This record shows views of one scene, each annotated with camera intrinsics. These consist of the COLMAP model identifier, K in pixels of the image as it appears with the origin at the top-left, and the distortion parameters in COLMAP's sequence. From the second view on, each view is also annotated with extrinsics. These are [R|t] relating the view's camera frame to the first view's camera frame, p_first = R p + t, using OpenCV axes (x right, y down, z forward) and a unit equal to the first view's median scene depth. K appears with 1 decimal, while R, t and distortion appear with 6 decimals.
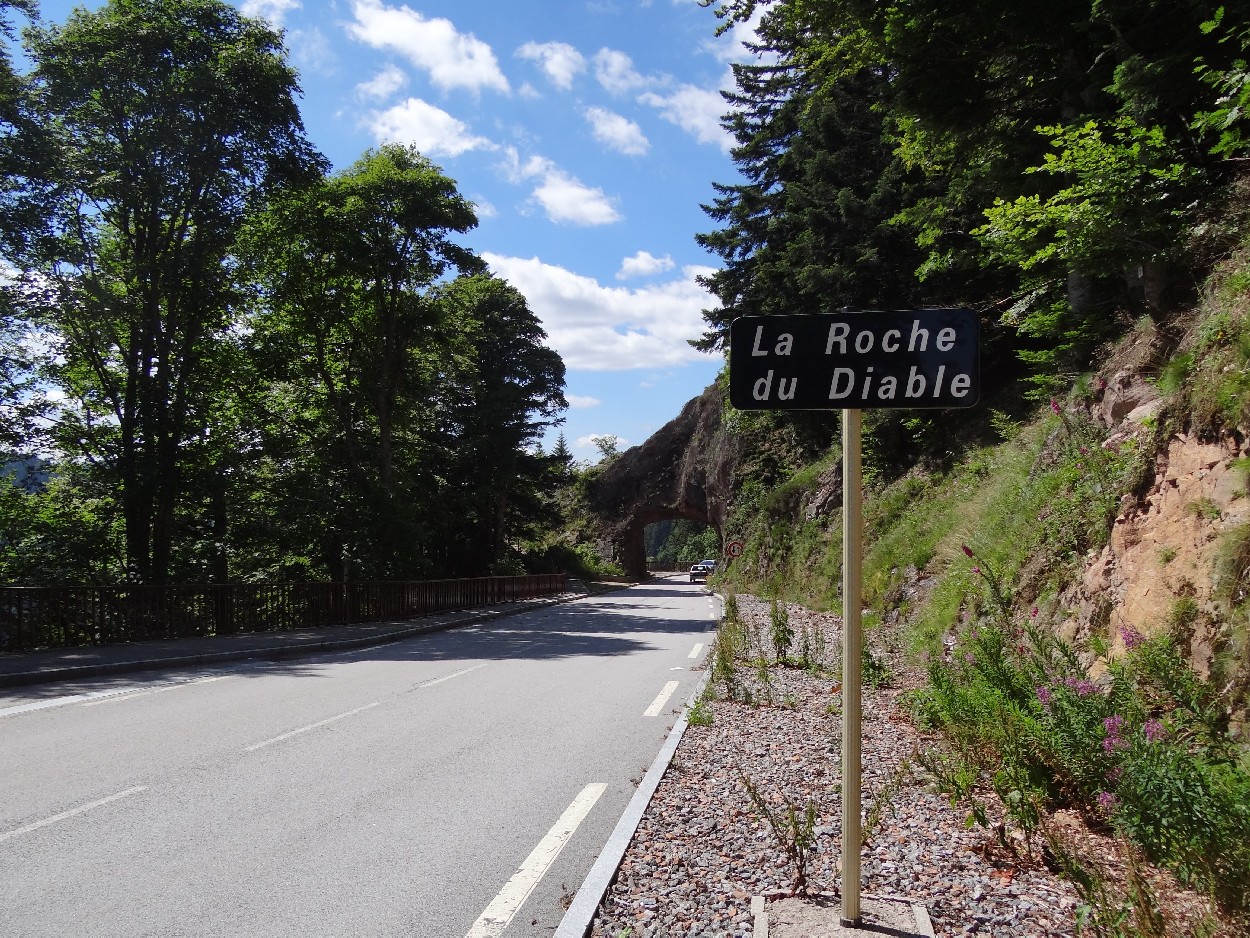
lens RADIAL K [[982.9, 0, 624.2], [0, 982.9, 468.7], [0, 0, 1]] dist [-0.029322, -0.001040]
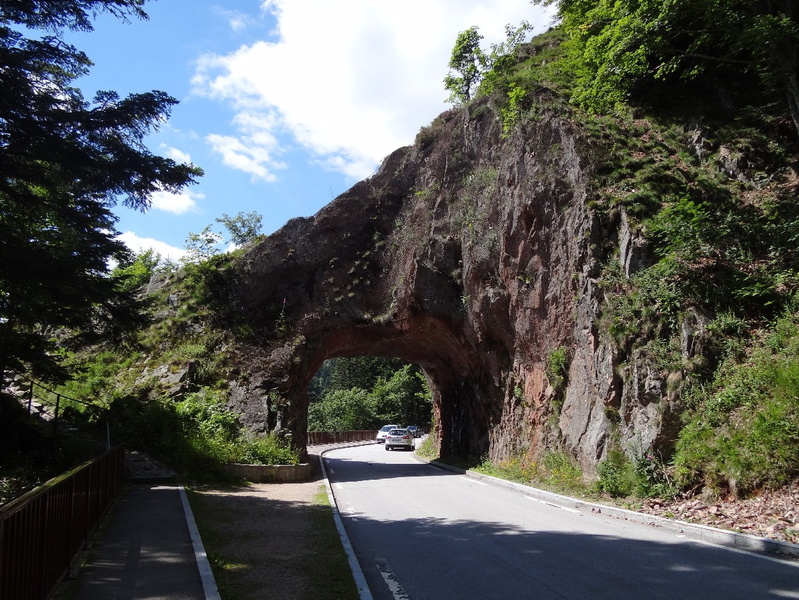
lens RADIAL K [[628.3, 0, 401.8], [0, 628.3, 299.9], [0, 0, 1]] dist [-0.029322, -0.001040]
pose [[0.961302, 0.027337, 0.274137, -0.030977], [0.003695, 0.993696, -0.112048, 0.065483], [-0.275472, 0.108725, 0.955141, 0.686625]]
